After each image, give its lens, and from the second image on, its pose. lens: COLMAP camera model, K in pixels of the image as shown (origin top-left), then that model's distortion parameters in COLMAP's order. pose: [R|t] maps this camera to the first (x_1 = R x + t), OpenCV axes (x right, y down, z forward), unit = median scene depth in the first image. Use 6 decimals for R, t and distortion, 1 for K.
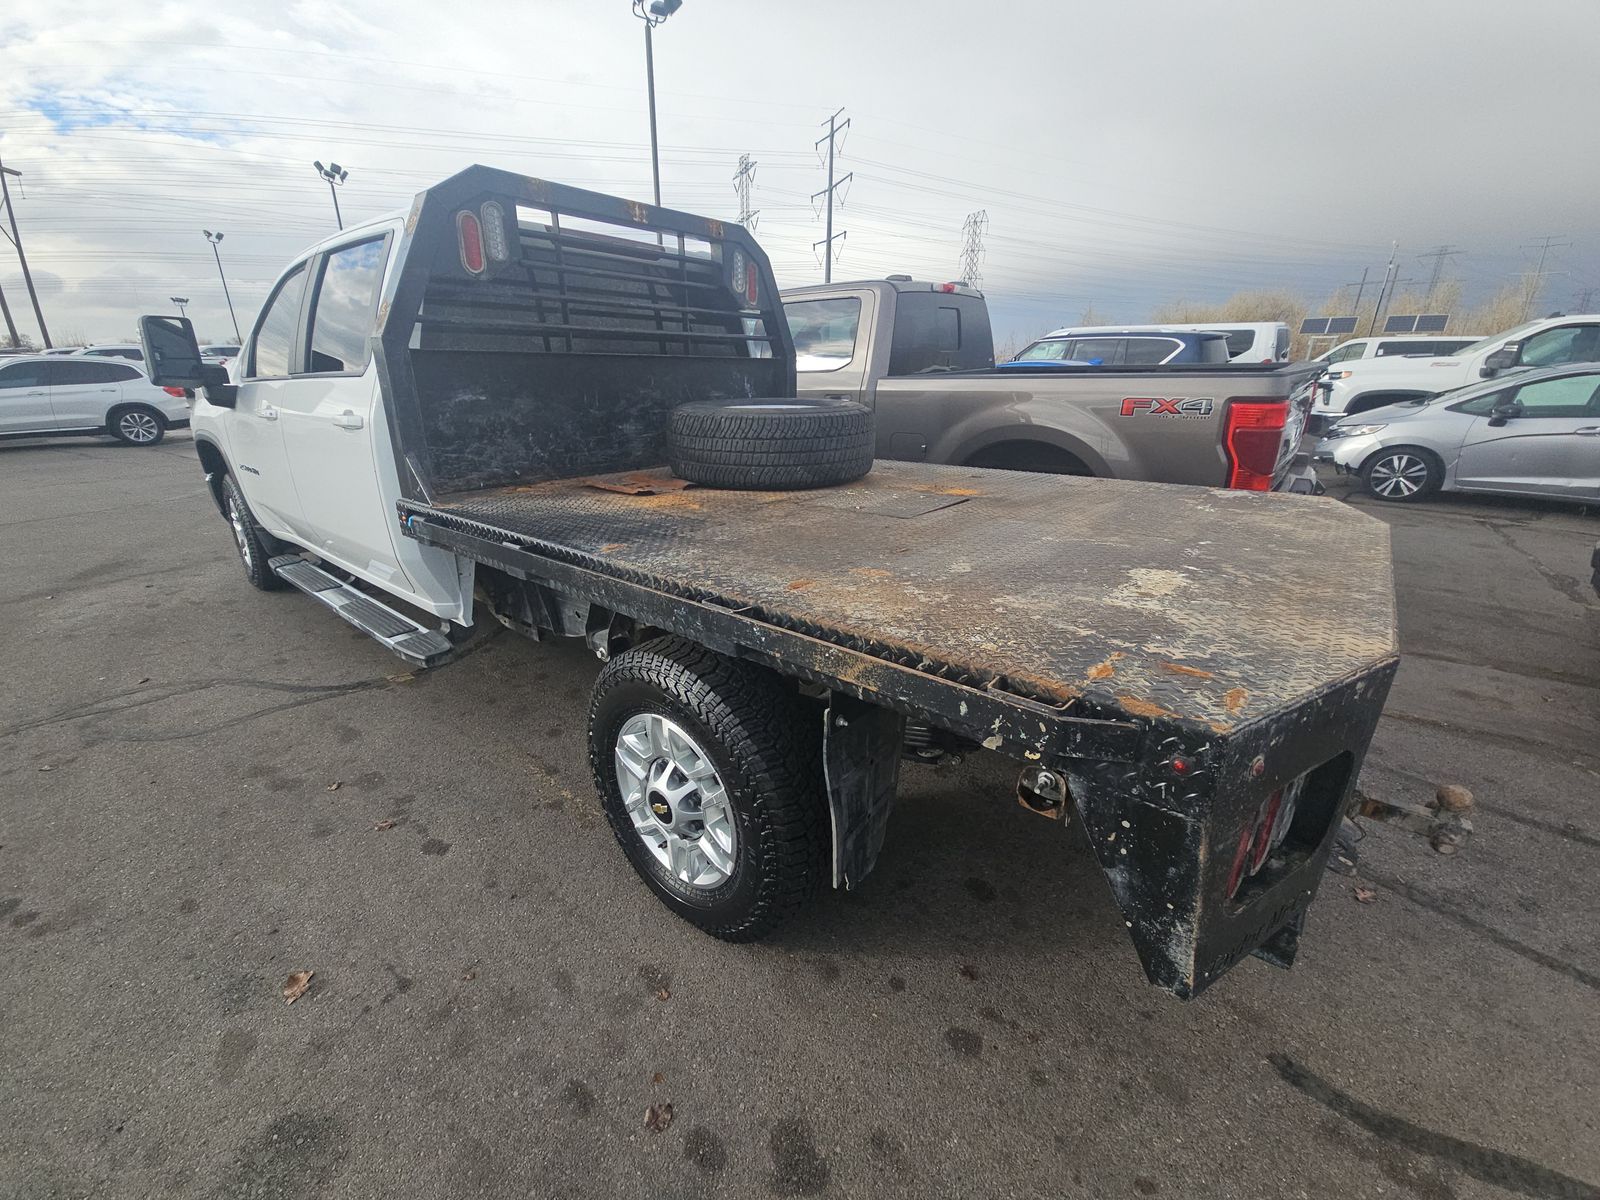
lens RADIAL K [[657.3, 0, 793.4], [0, 657.3, 615.4], [0, 0, 1]] dist [-0.008694, -0.003288]
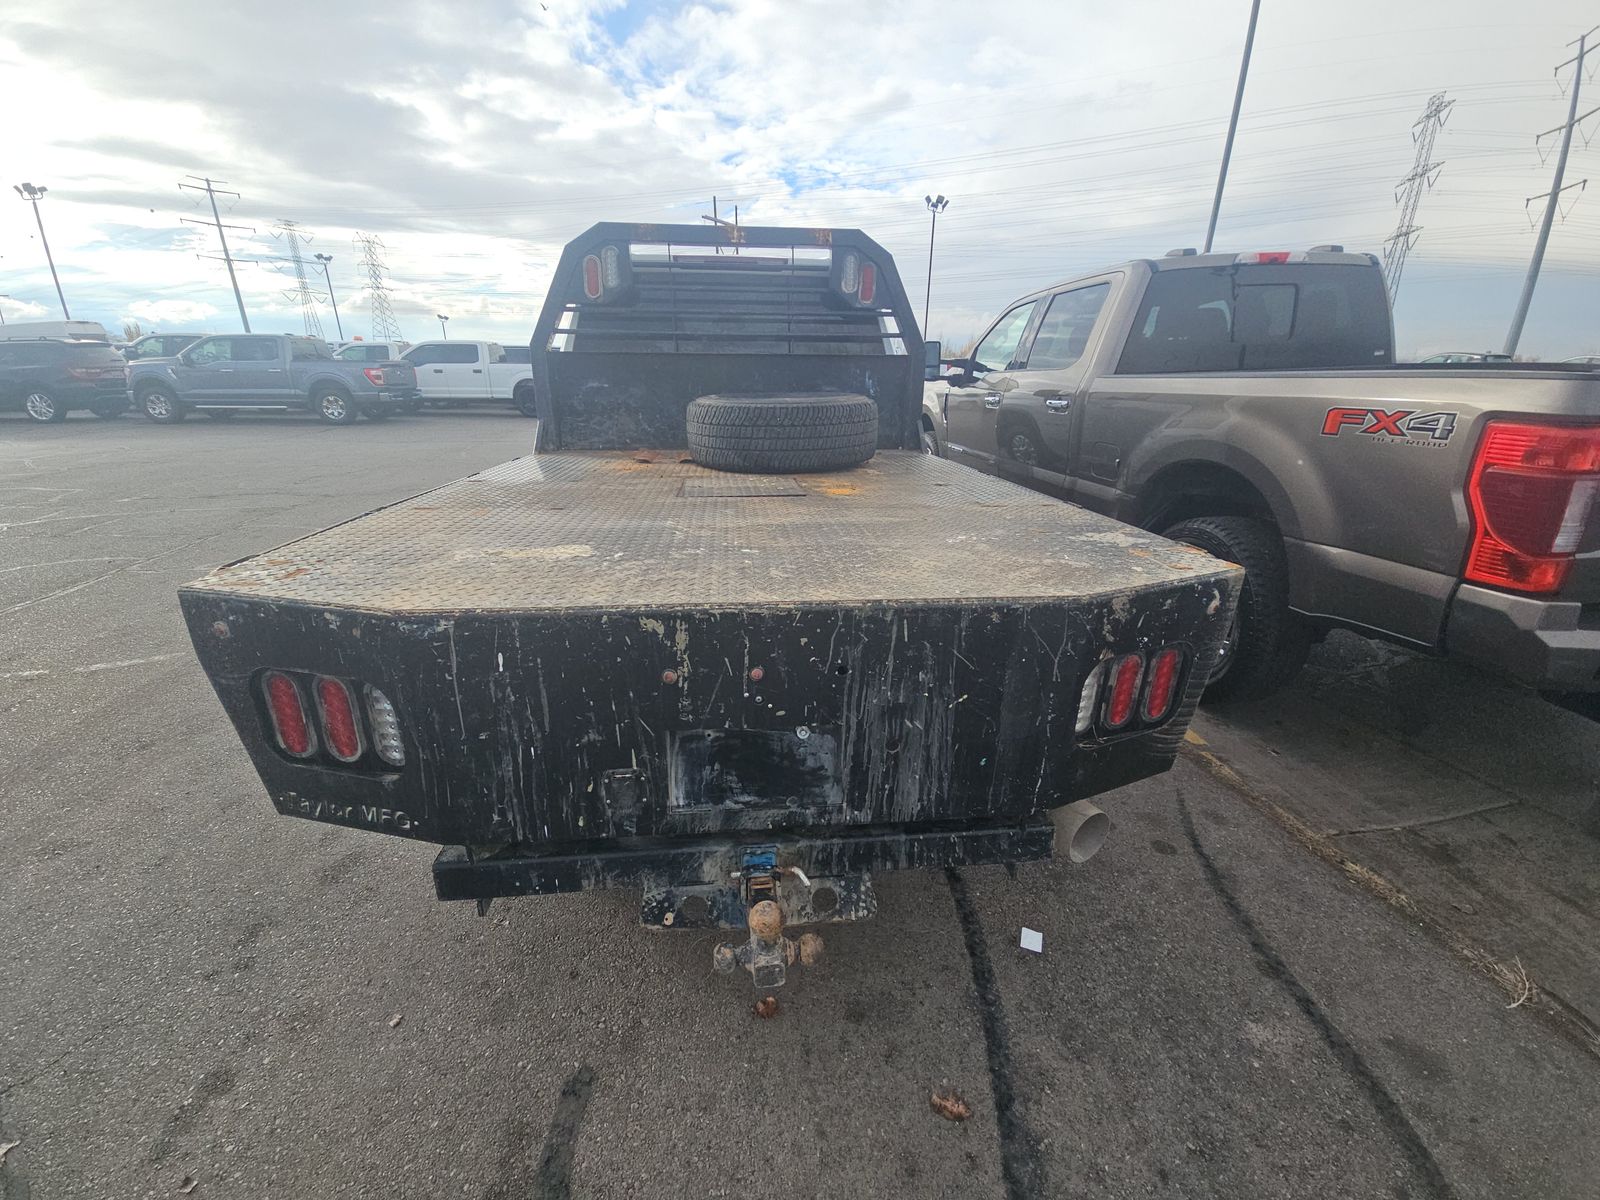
lens RADIAL K [[657.3, 0, 812.4], [0, 657.3, 613.4], [0, 0, 1]] dist [-0.008694, -0.003288]
pose [[0.728579, 0.239562, -0.641703, 0.627525], [-0.239961, 0.966744, 0.088458, -0.064642], [0.641554, 0.089535, 0.761835, 0.184781]]
